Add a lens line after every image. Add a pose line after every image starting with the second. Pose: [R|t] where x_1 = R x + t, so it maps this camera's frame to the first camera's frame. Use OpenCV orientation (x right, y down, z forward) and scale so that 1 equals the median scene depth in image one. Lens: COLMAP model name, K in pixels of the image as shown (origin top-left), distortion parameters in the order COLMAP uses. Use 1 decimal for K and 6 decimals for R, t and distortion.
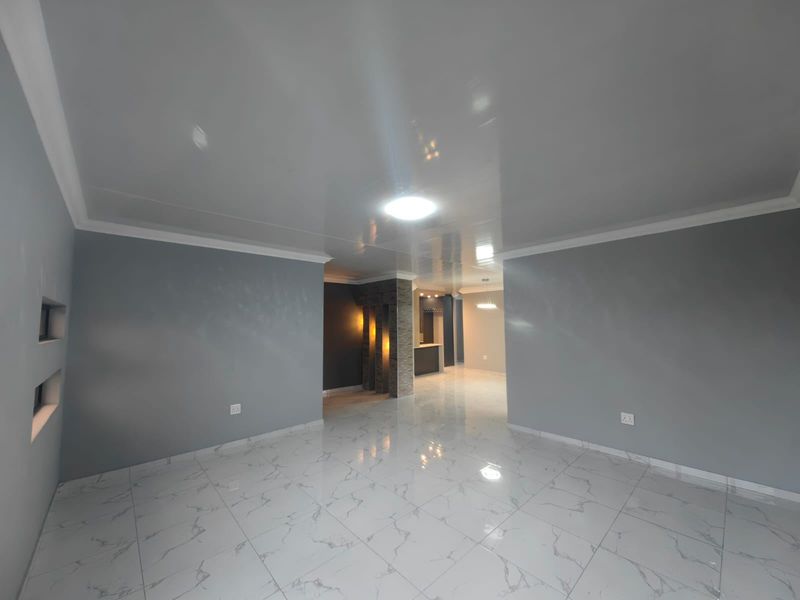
lens RADIAL K [[311.8, 0, 398.5], [0, 311.8, 300.0], [0, 0, 1]] dist [0.004440, 0.000118]
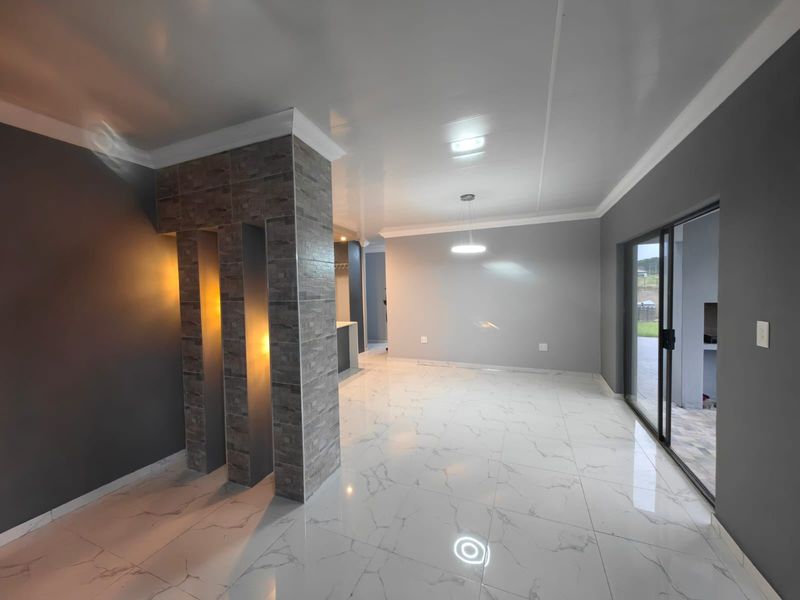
lens RADIAL K [[311.8, 0, 399.7], [0, 311.8, 298.1], [0, 0, 1]] dist [0.004440, 0.000118]
pose [[0.905278, -0.027241, 0.423946, -0.042621], [-0.013038, 0.995690, 0.091820, 0.059618], [-0.424620, -0.088650, 0.901021, 0.624624]]
